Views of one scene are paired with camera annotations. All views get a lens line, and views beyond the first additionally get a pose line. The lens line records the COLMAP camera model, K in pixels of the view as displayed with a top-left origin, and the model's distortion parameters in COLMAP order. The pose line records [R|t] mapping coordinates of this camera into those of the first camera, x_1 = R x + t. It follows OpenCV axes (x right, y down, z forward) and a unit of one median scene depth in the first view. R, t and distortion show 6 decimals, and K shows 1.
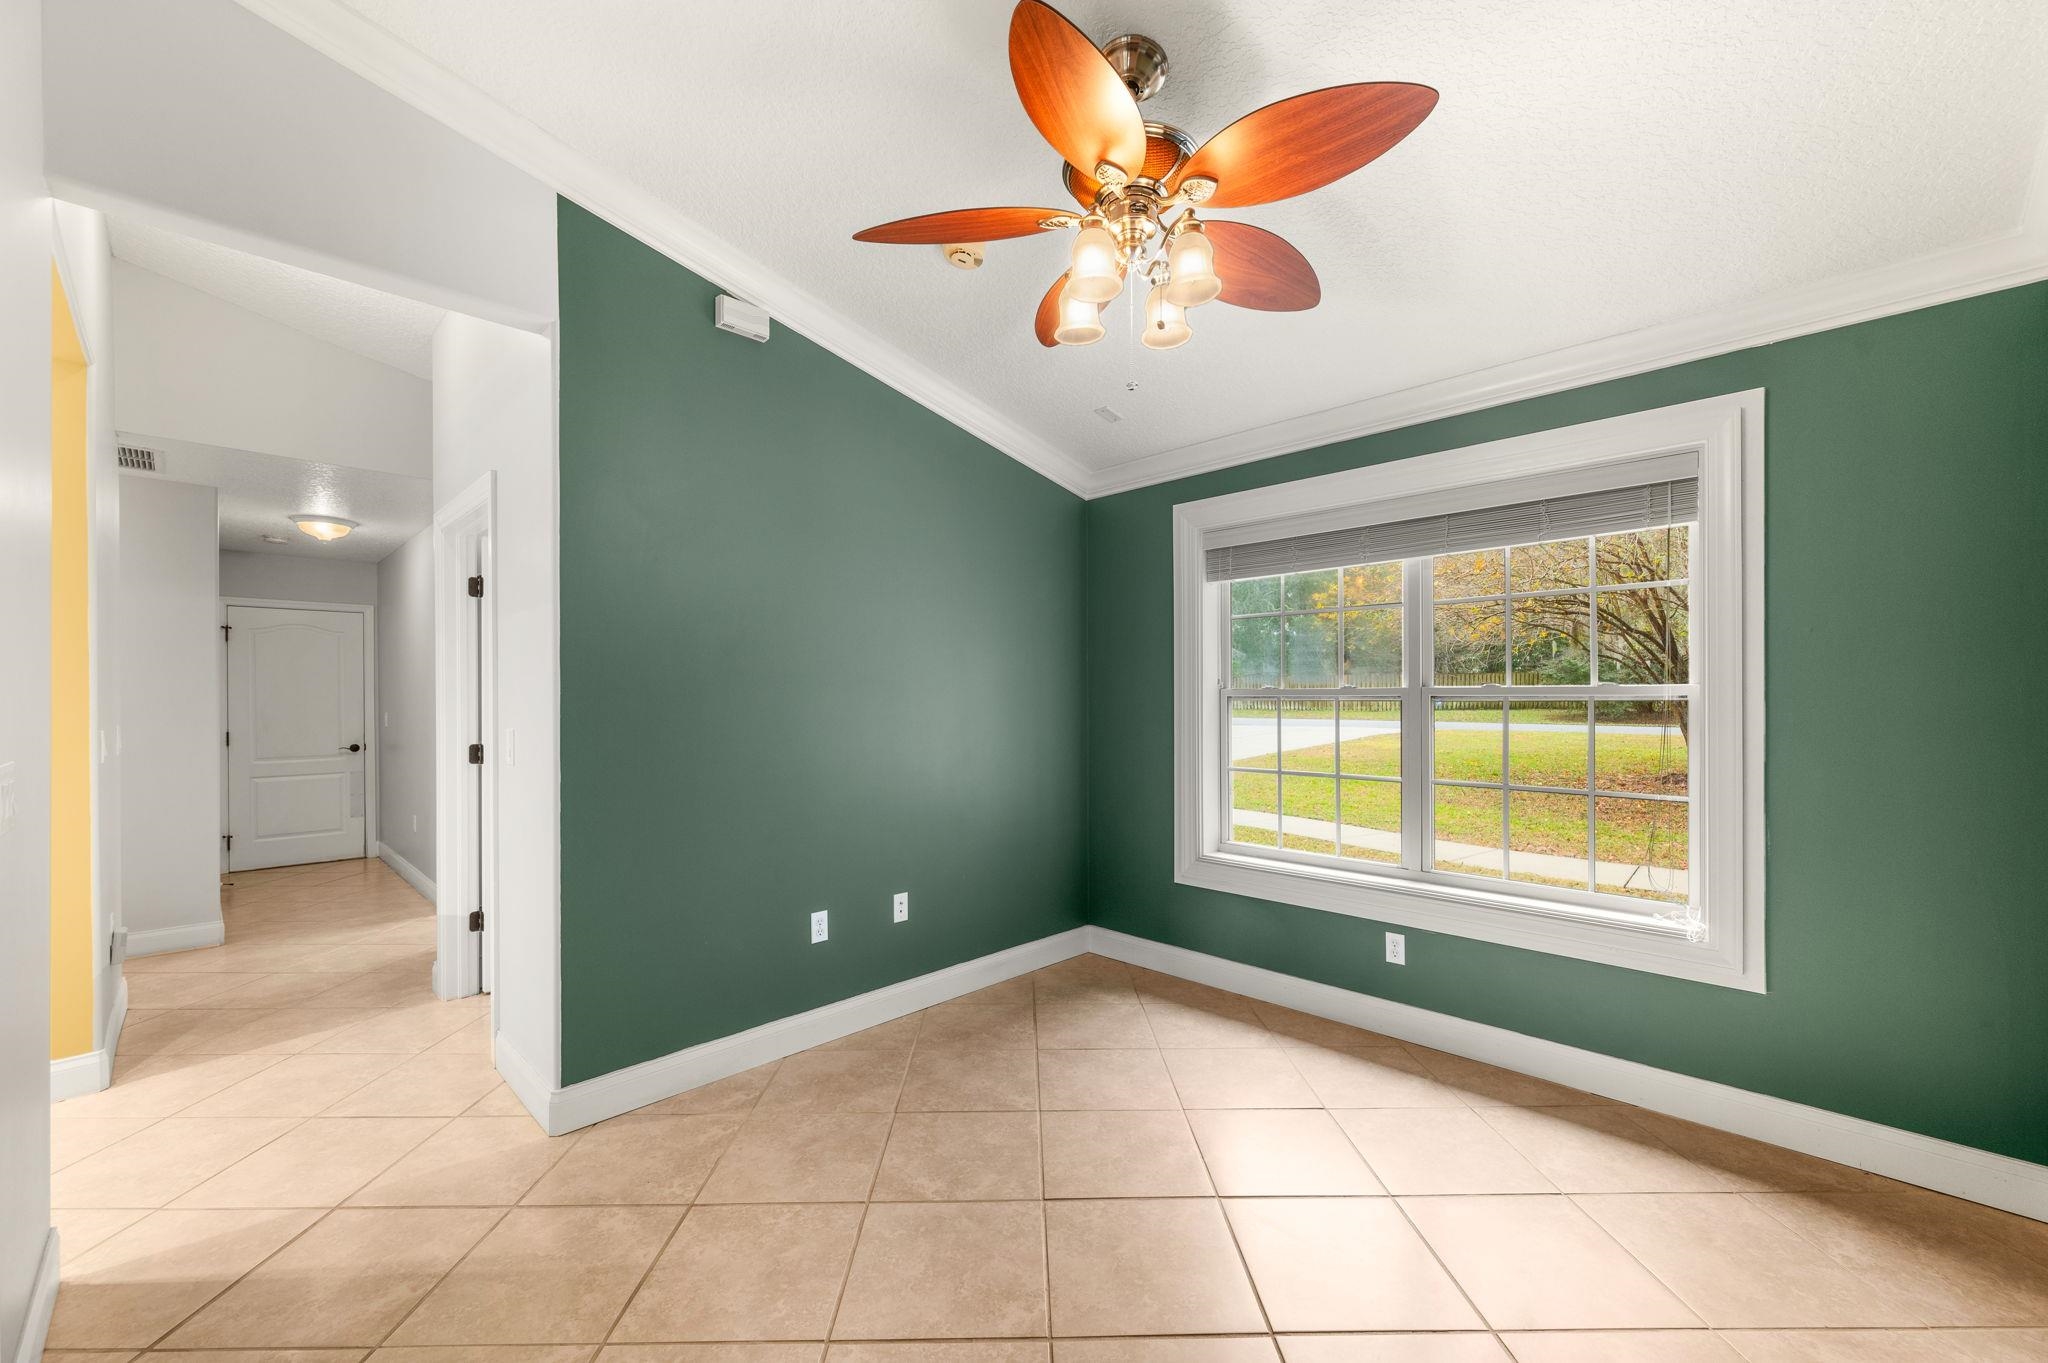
lens RADIAL K [[814.2, 0, 1043.2], [0, 814.2, 715.9], [0, 0, 1]] dist [0.001096, -0.000129]
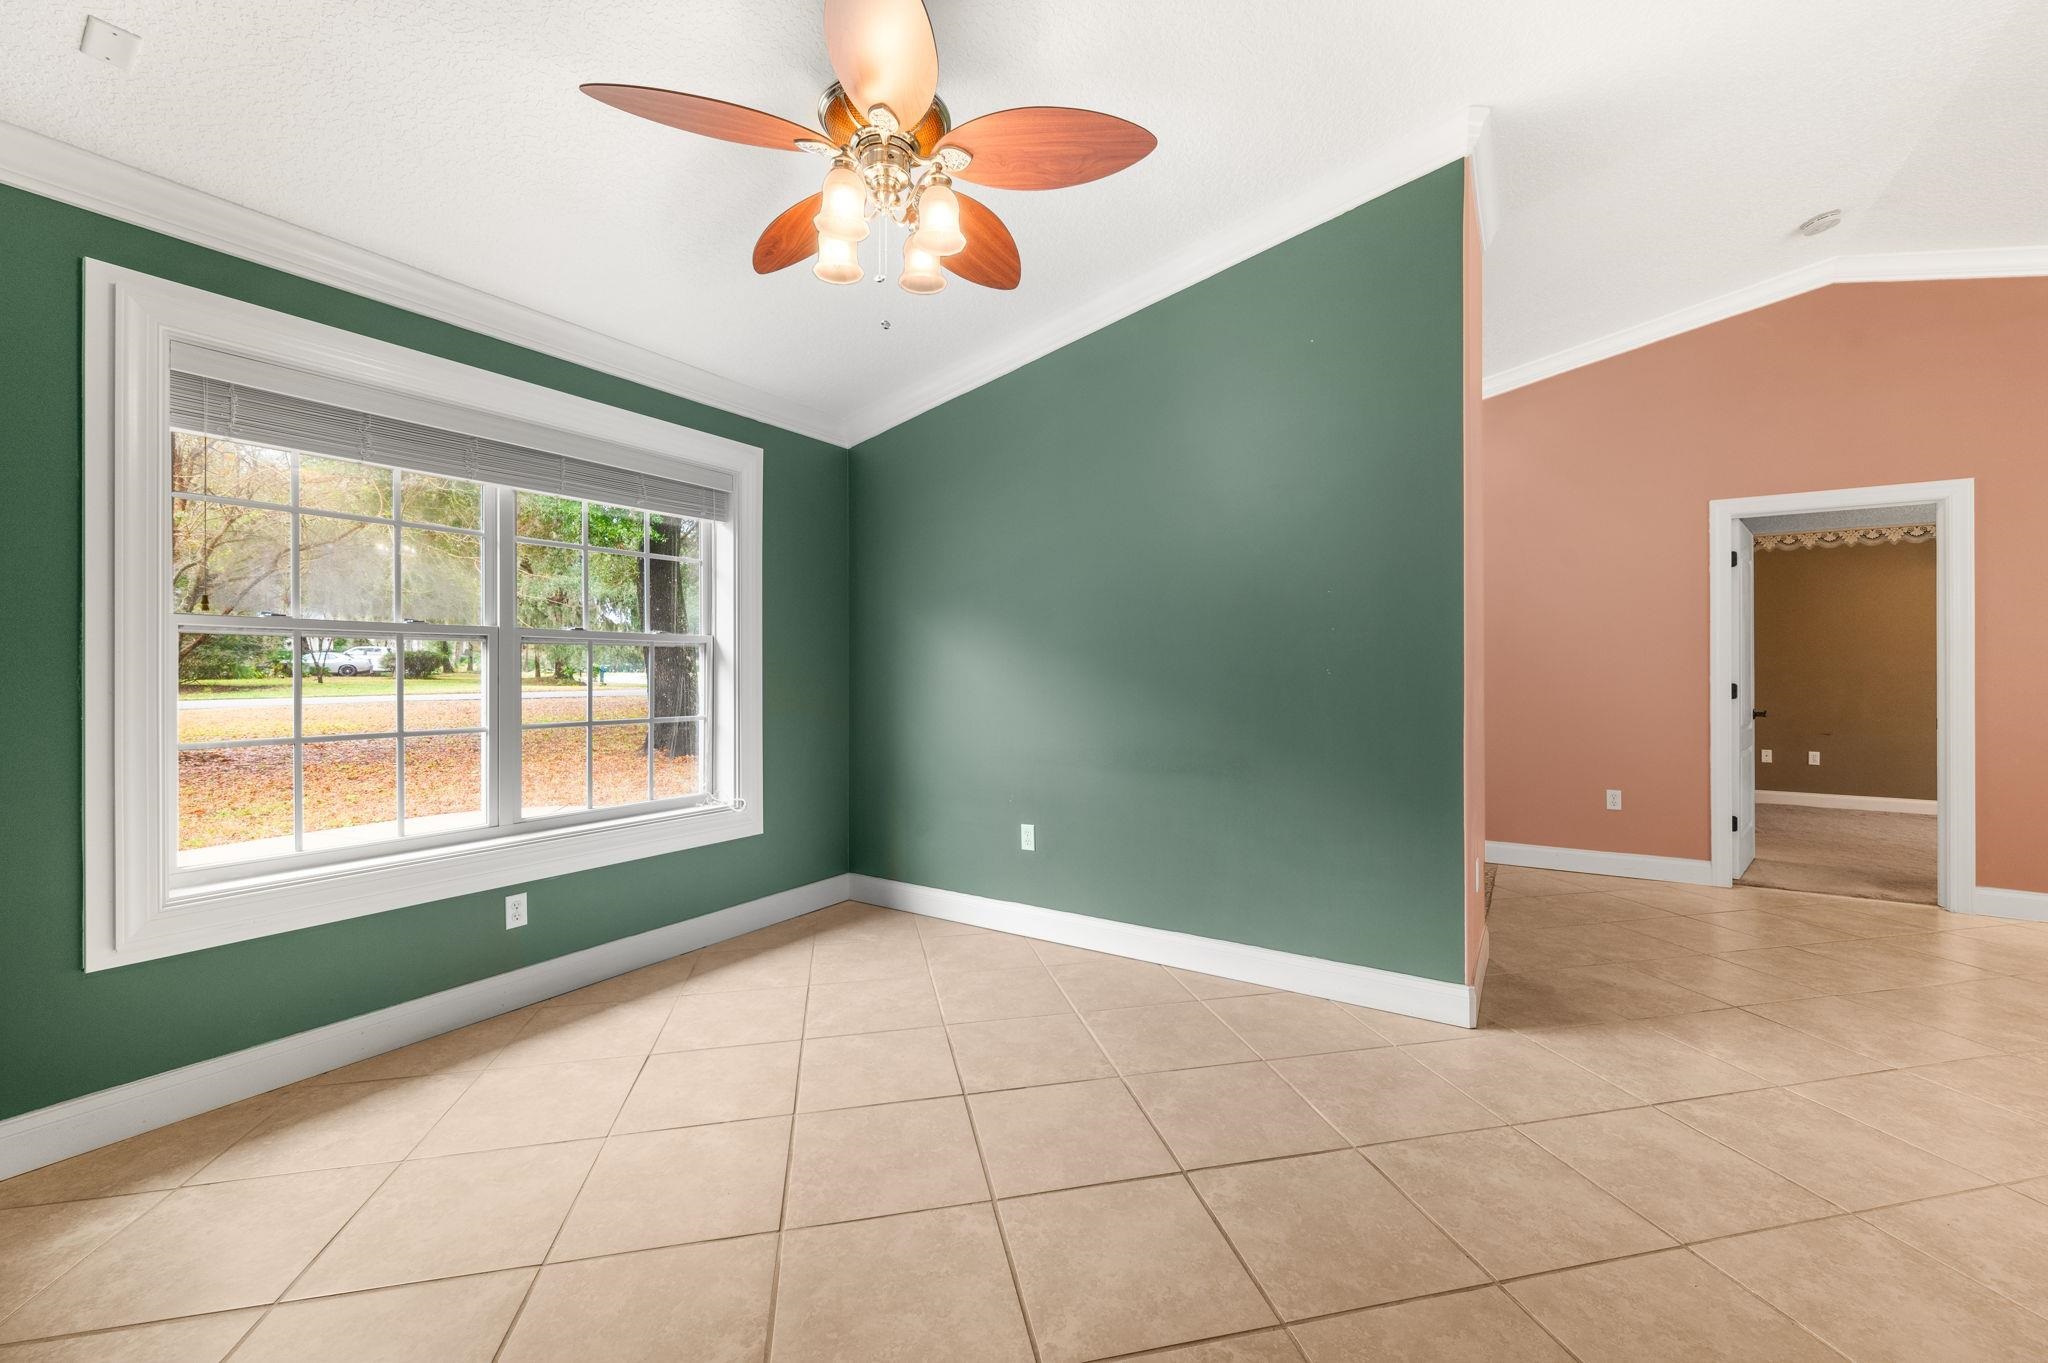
lens RADIAL K [[814.2, 0, 1028.8], [0, 814.2, 672.3], [0, 0, 1]] dist [0.001096, -0.000129]
pose [[-0.204347, -0.005988, 0.978880, -0.581833], [0.012685, 0.999881, 0.008764, 0.015890], [-0.978816, 0.014208, -0.204247, 0.618196]]
